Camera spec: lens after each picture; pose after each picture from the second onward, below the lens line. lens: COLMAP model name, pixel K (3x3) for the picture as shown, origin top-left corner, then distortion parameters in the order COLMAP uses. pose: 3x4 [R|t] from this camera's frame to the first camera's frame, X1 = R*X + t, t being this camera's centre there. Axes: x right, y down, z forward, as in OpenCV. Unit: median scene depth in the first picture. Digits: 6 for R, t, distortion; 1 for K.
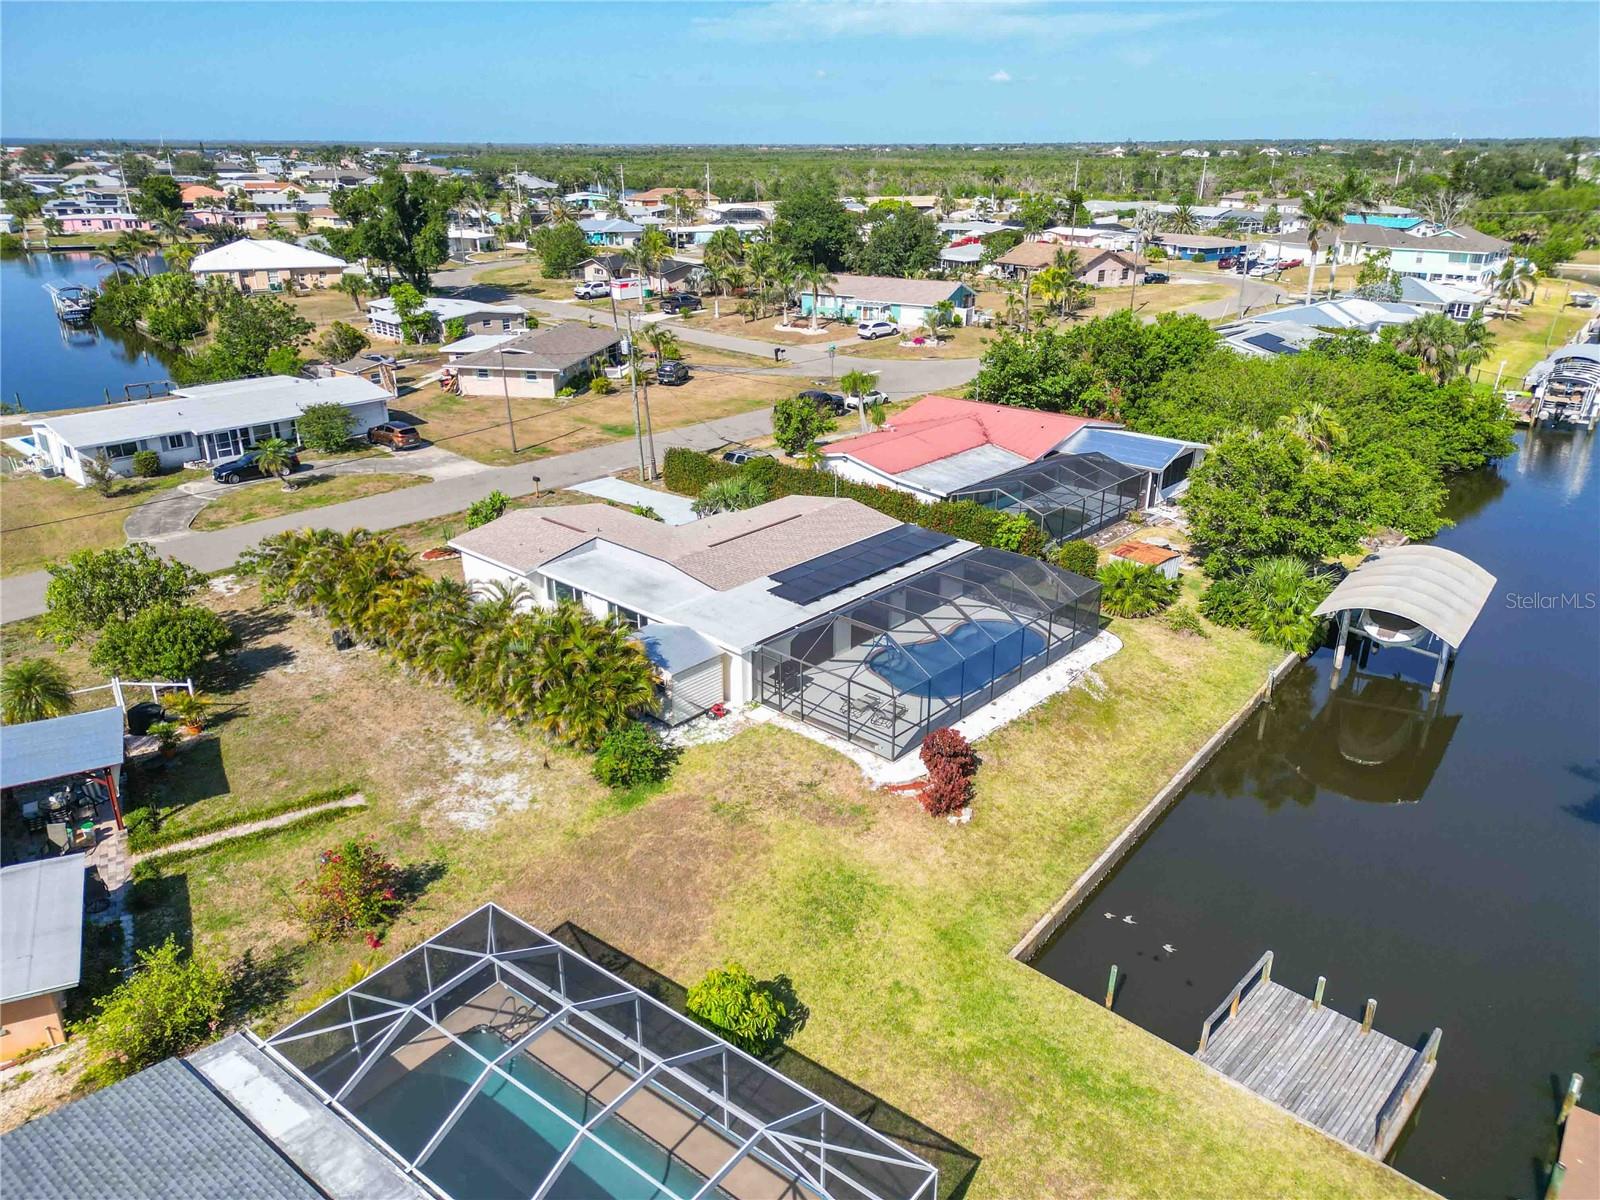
lens RADIAL K [[1115.1, 0, 803.4], [0, 1115.1, 606.3], [0, 0, 1]] dist [0.051913, -0.038707]
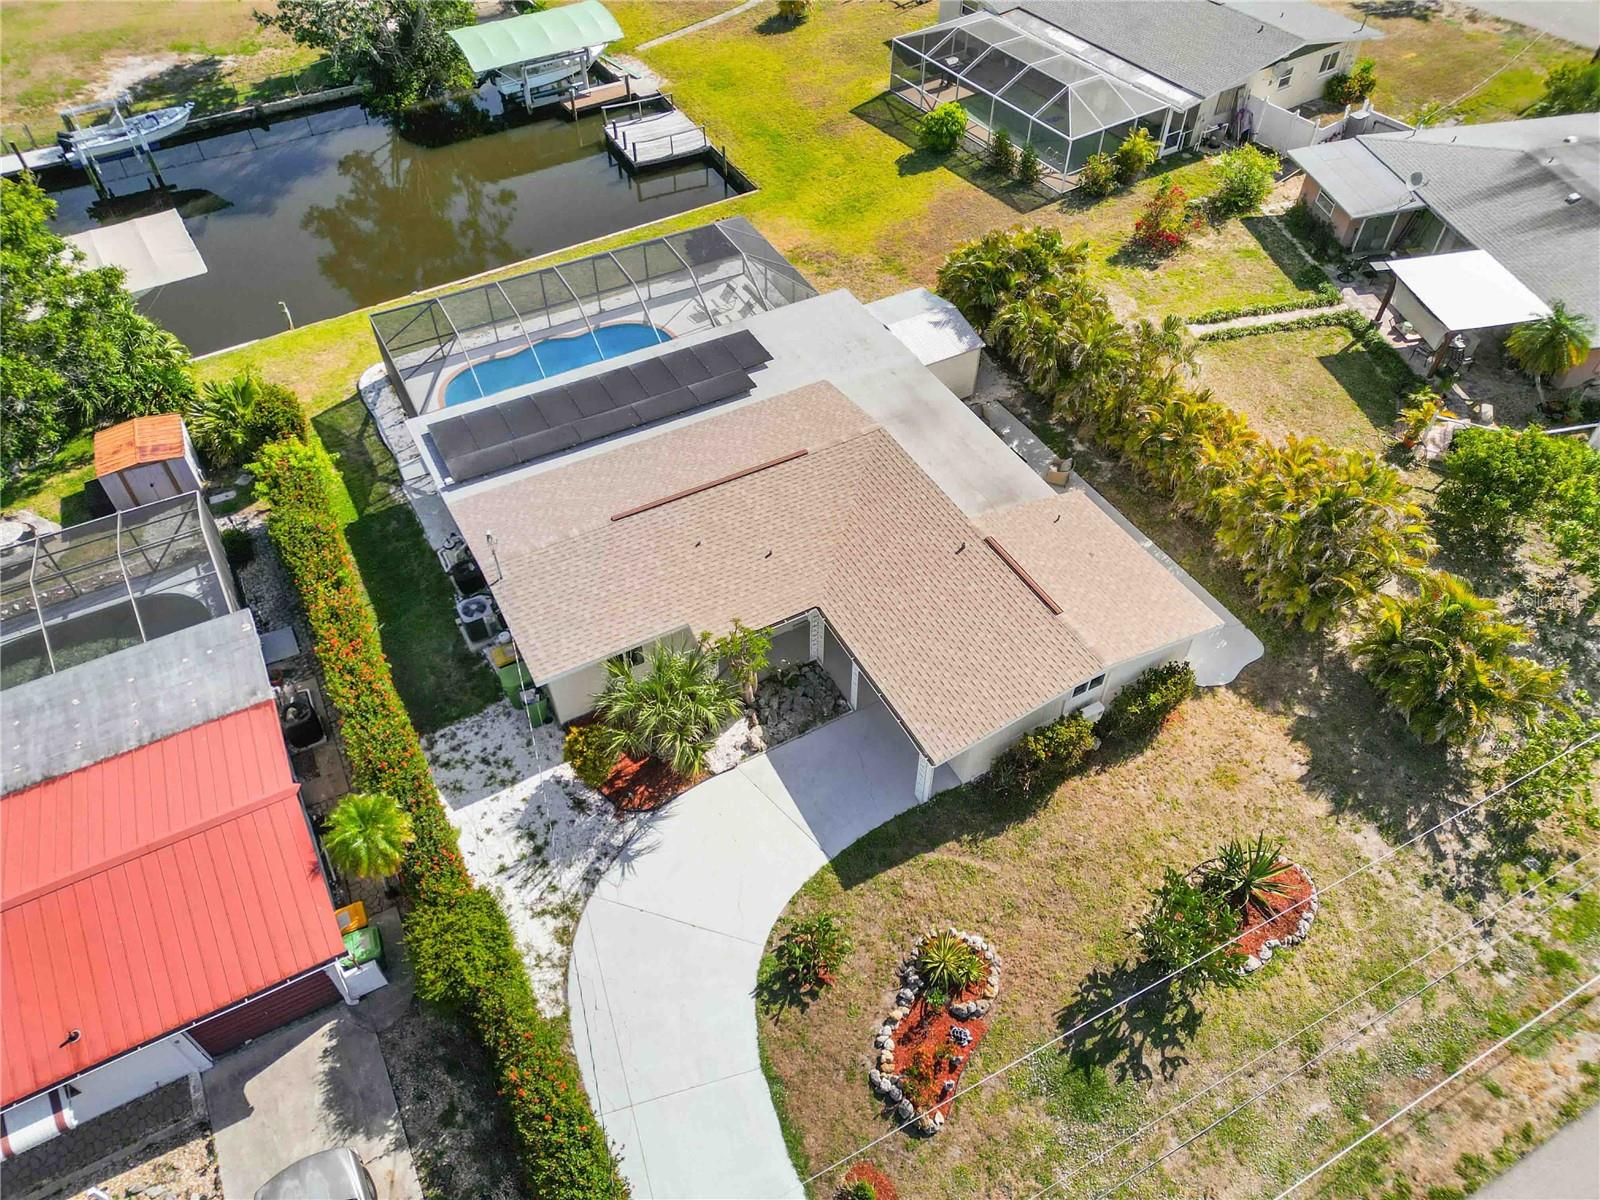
lens RADIAL K [[1115.1, 0, 795.2], [0, 1115.1, 600.8], [0, 0, 1]] dist [0.051913, -0.038707]
pose [[-0.941165, -0.250069, 0.227320, -0.242632], [0.127992, 0.358778, 0.924606, -0.613074], [-0.312773, 0.899302, -0.305663, 1.242100]]
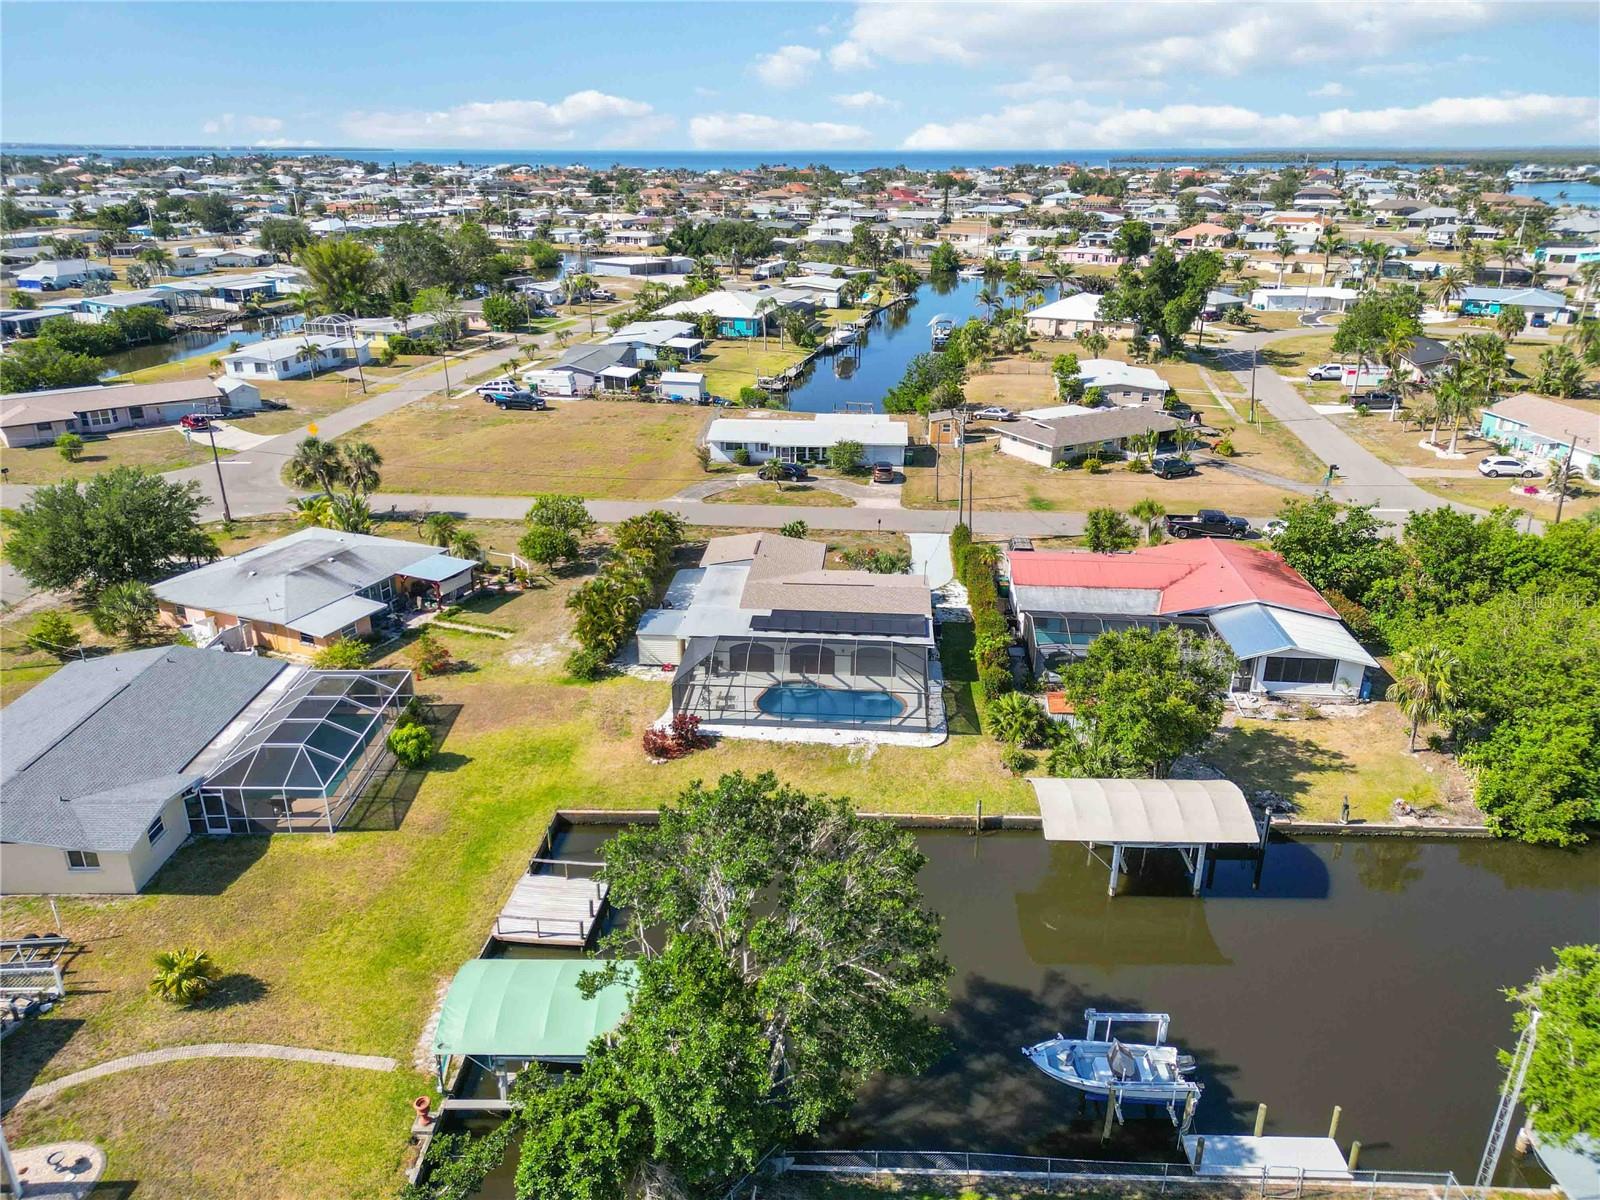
lens RADIAL K [[1115.1, 0, 793.4], [0, 1115.1, 607.3], [0, 0, 1]] dist [0.051913, -0.038707]
pose [[0.604749, 0.300513, -0.737544, 1.016135], [-0.303465, 0.943164, 0.135467, -0.224986], [0.736334, 0.141895, 0.661572, 0.012663]]
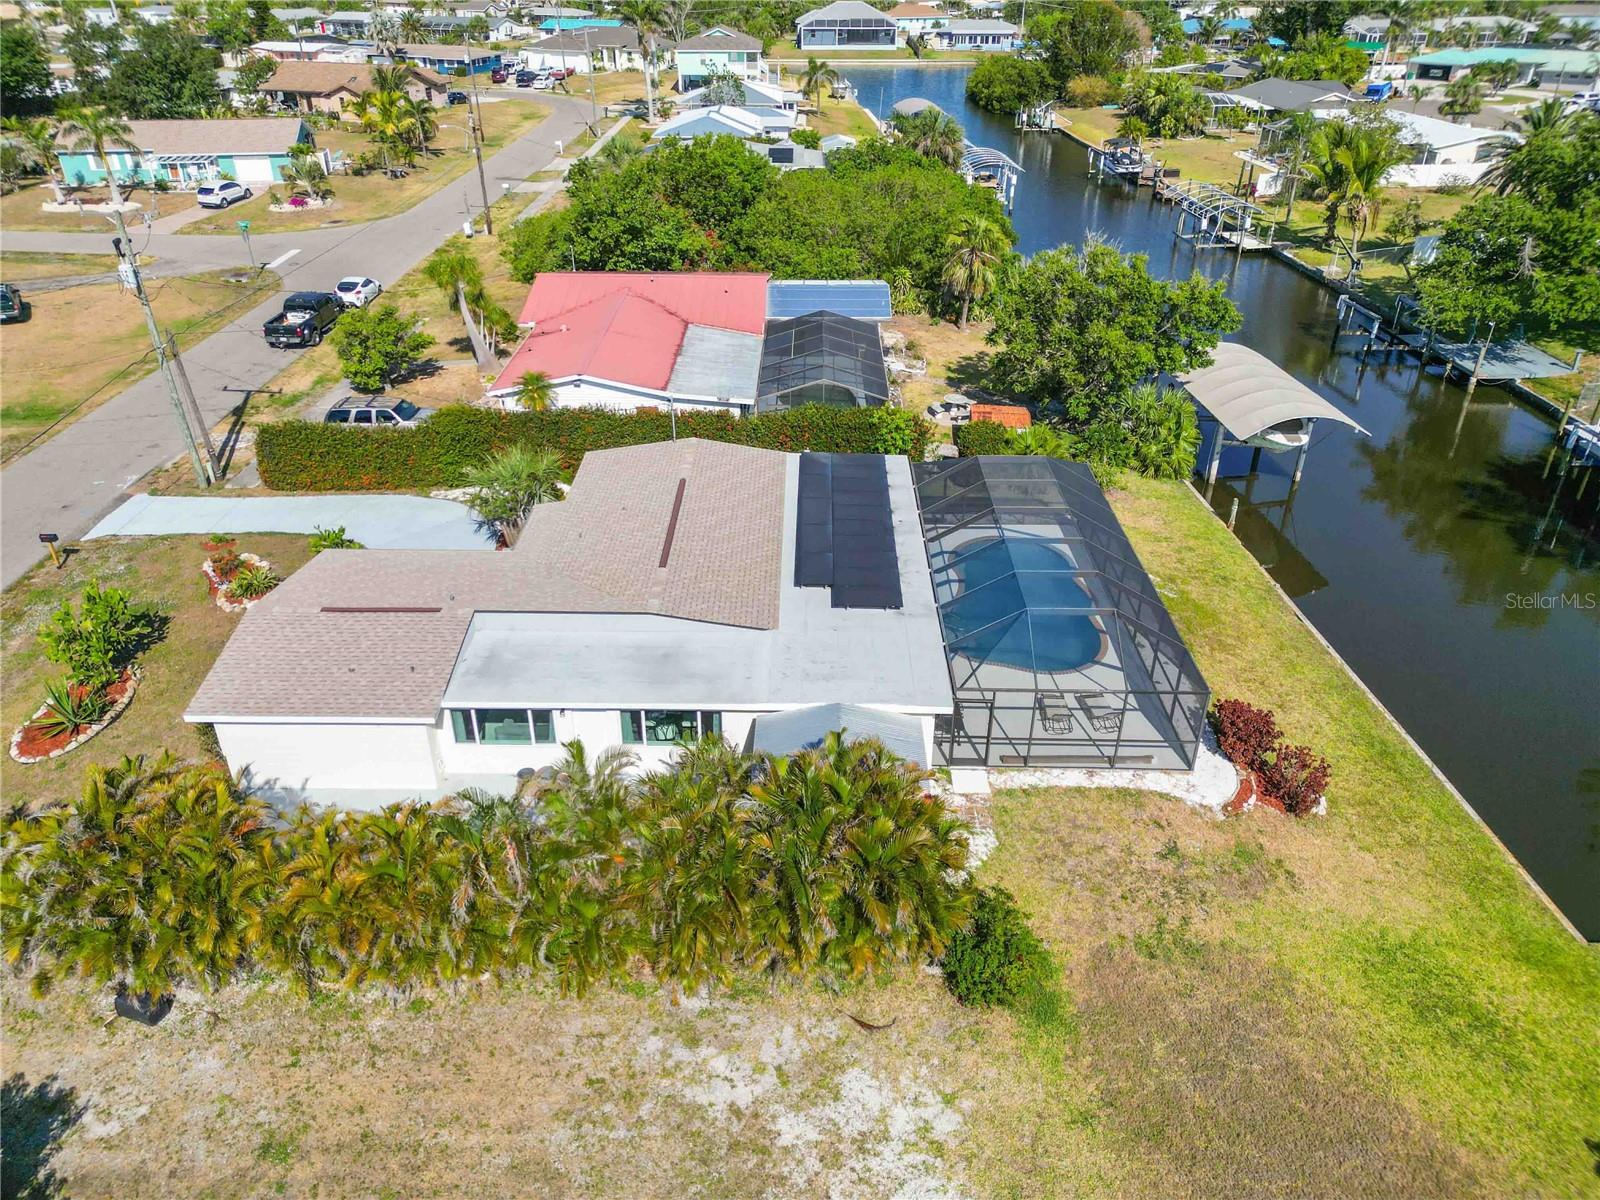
lens RADIAL K [[1115.1, 0, 799.7], [0, 1115.1, 596.2], [0, 0, 1]] dist [0.051913, -0.038707]
pose [[0.751592, -0.330166, 0.571051, -0.387025], [0.250526, 0.943727, 0.215906, -0.152629], [-0.610202, -0.019209, 0.792013, 0.422745]]
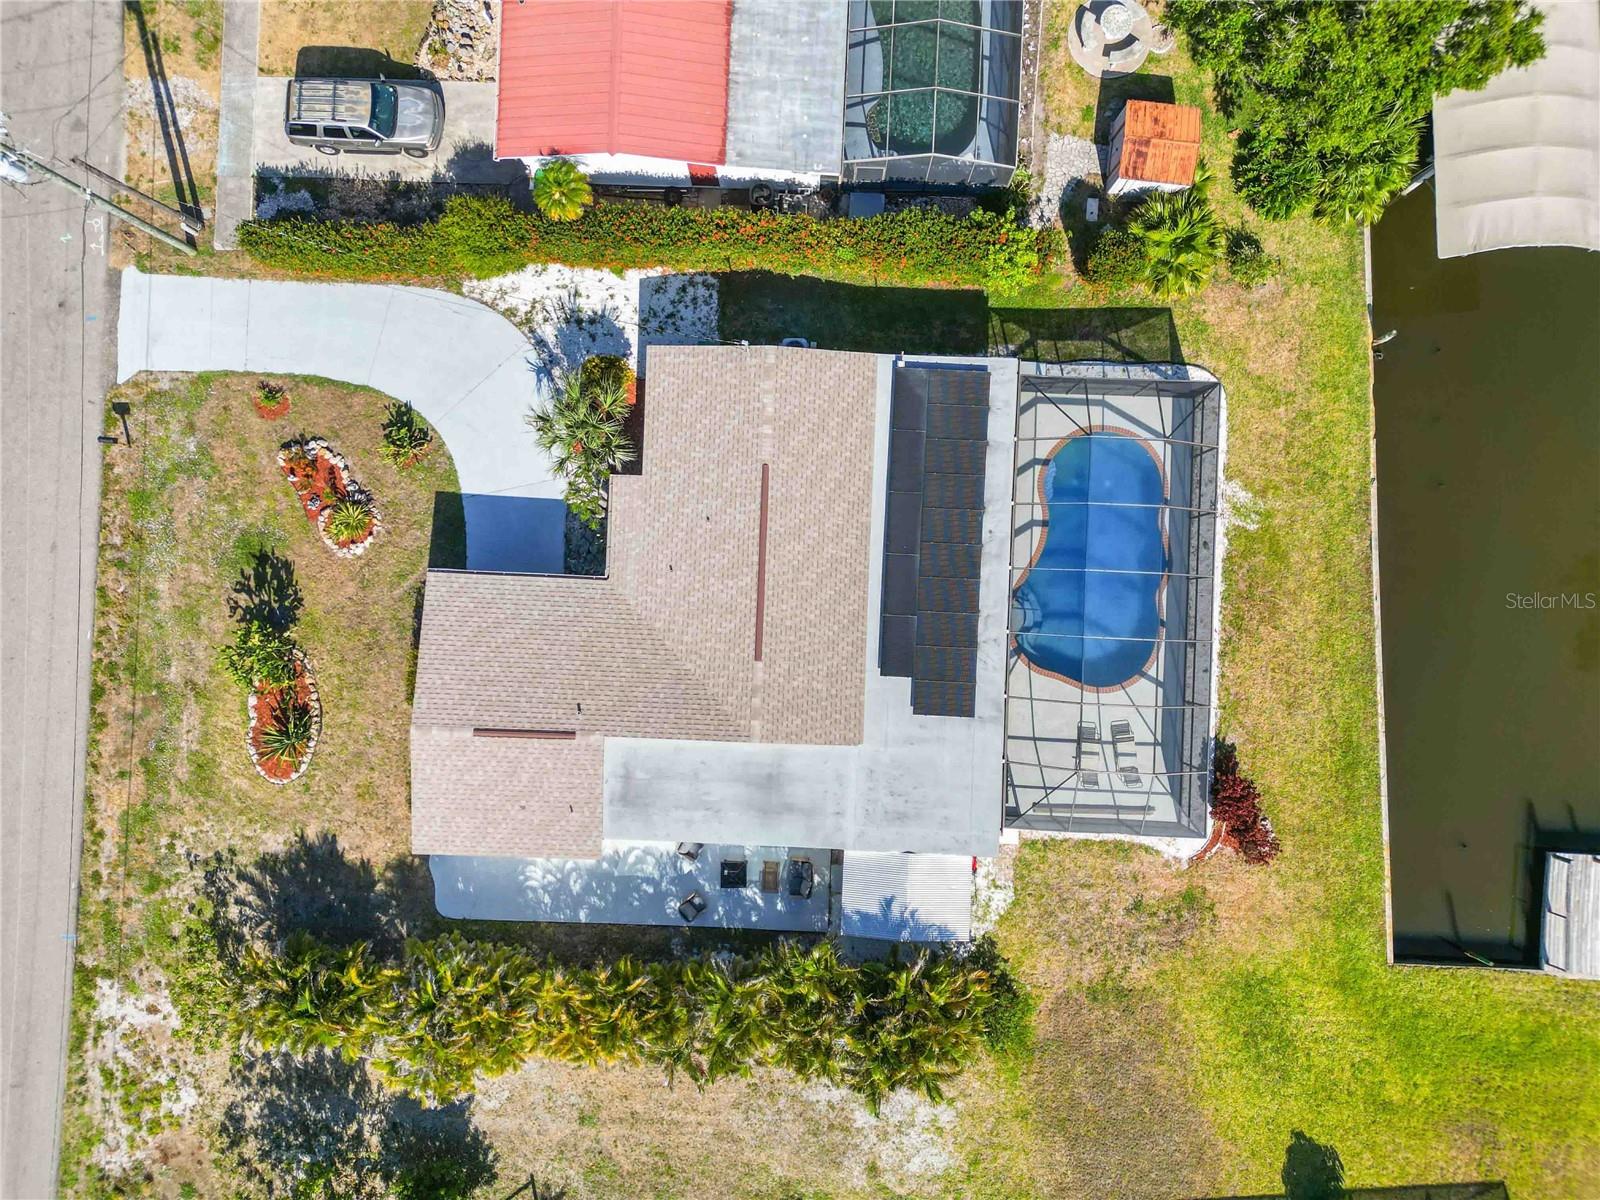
lens RADIAL K [[1115.1, 0, 806.3], [0, 1115.1, 593.0], [0, 0, 1]] dist [0.051913, -0.038707]
pose [[0.771203, -0.636577, 0.004039, -0.035289], [0.252601, 0.311833, 0.915944, -0.679267], [-0.584328, -0.705358, 0.401287, 0.706130]]
